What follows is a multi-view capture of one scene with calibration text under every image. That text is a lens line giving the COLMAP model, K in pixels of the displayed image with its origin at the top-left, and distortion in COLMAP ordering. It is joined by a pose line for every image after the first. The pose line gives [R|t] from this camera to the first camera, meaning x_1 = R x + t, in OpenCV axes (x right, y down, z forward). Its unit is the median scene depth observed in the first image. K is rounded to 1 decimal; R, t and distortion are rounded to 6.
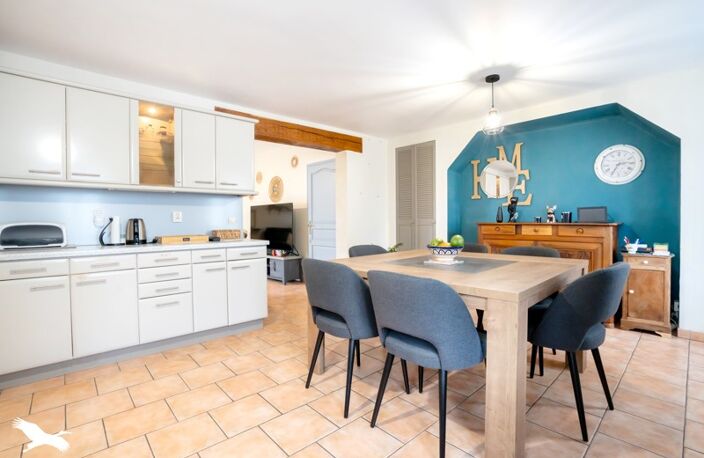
lens RADIAL K [[333.4, 0, 352.0], [0, 333.4, 229.0], [0, 0, 1]] dist [-0.000453, -0.000037]
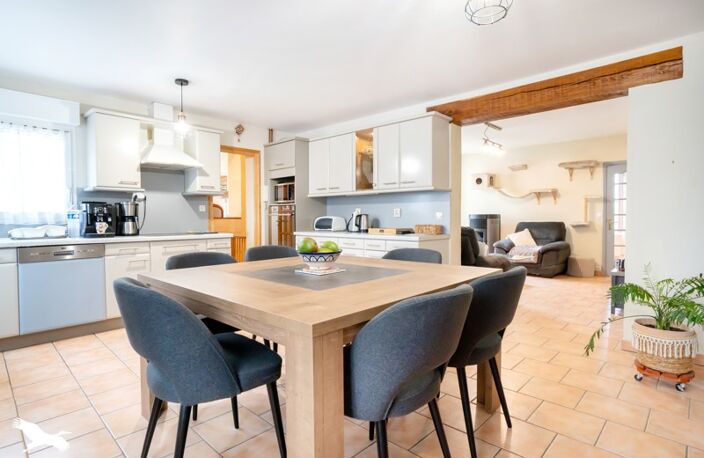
lens RADIAL K [[369.2, 0, 352.0], [0, 369.2, 229.0], [0, 0, 1]] dist [-0.000193, -0.000016]
pose [[0.086922, 0.040330, -0.995398, 0.874833], [-0.022963, 0.998996, 0.038470, -0.026665], [0.995950, 0.019514, 0.087760, 0.775197]]
